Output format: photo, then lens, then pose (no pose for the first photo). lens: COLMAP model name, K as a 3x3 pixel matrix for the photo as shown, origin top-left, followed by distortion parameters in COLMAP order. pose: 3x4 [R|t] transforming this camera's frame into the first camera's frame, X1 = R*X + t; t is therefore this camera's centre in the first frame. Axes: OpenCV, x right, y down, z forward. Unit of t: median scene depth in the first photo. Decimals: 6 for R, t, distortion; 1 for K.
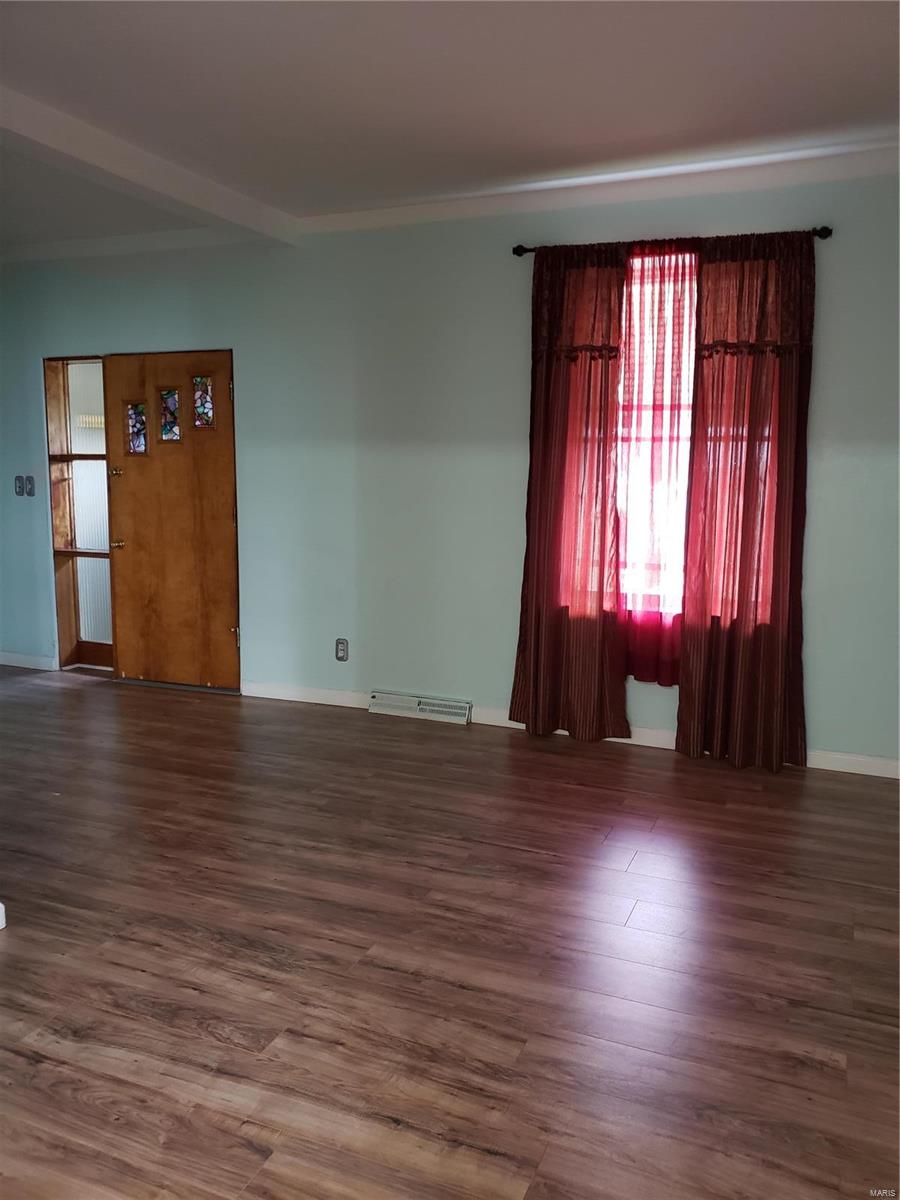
lens RADIAL K [[936.5, 0, 450.0], [0, 936.5, 600.0], [0, 0, 1]] dist [0.017353, 0.006269]
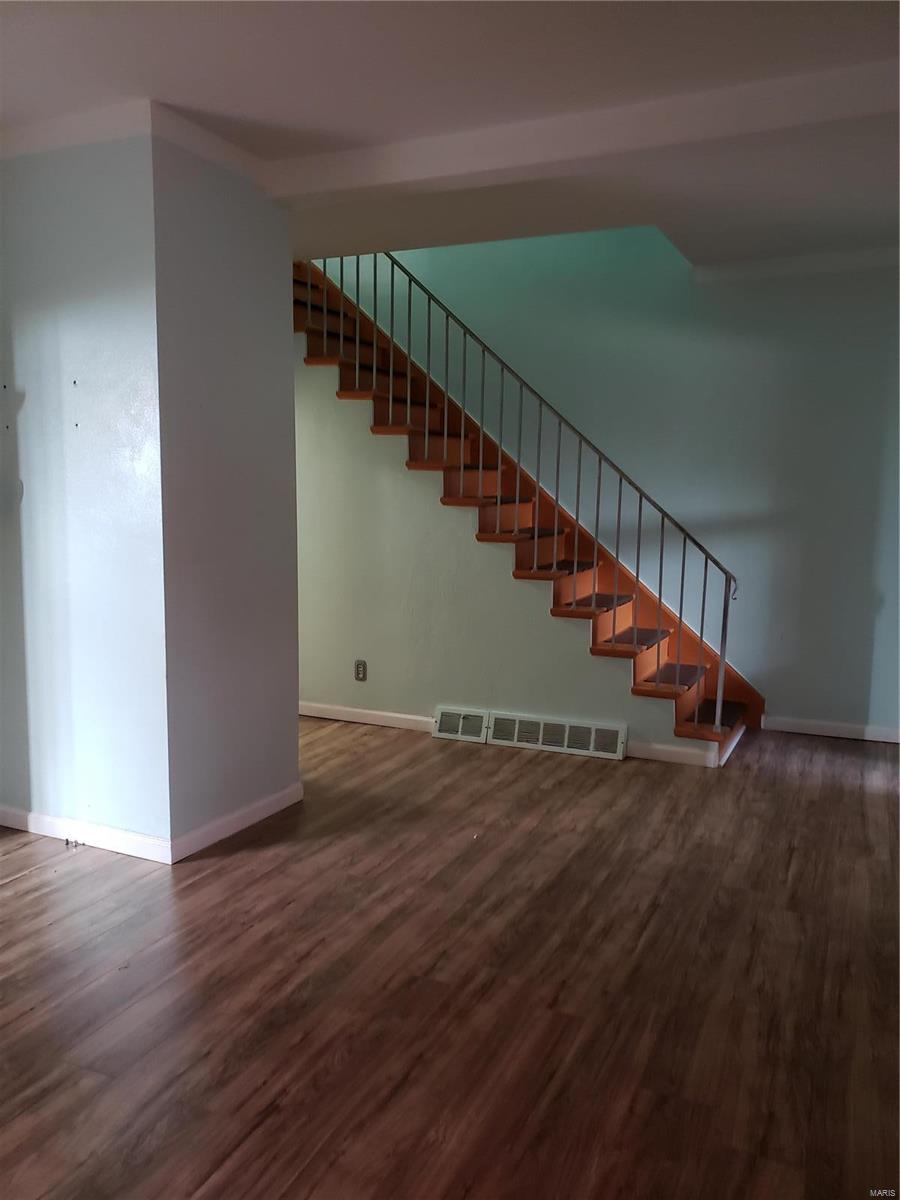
lens RADIAL K [[936.5, 0, 450.0], [0, 936.5, 600.0], [0, 0, 1]] dist [0.017353, 0.006269]
pose [[-0.022536, 0.109814, -0.993697, 0.578335], [-0.145853, 0.982953, 0.111934, -0.155799], [0.989050, 0.147456, -0.006136, 1.044884]]
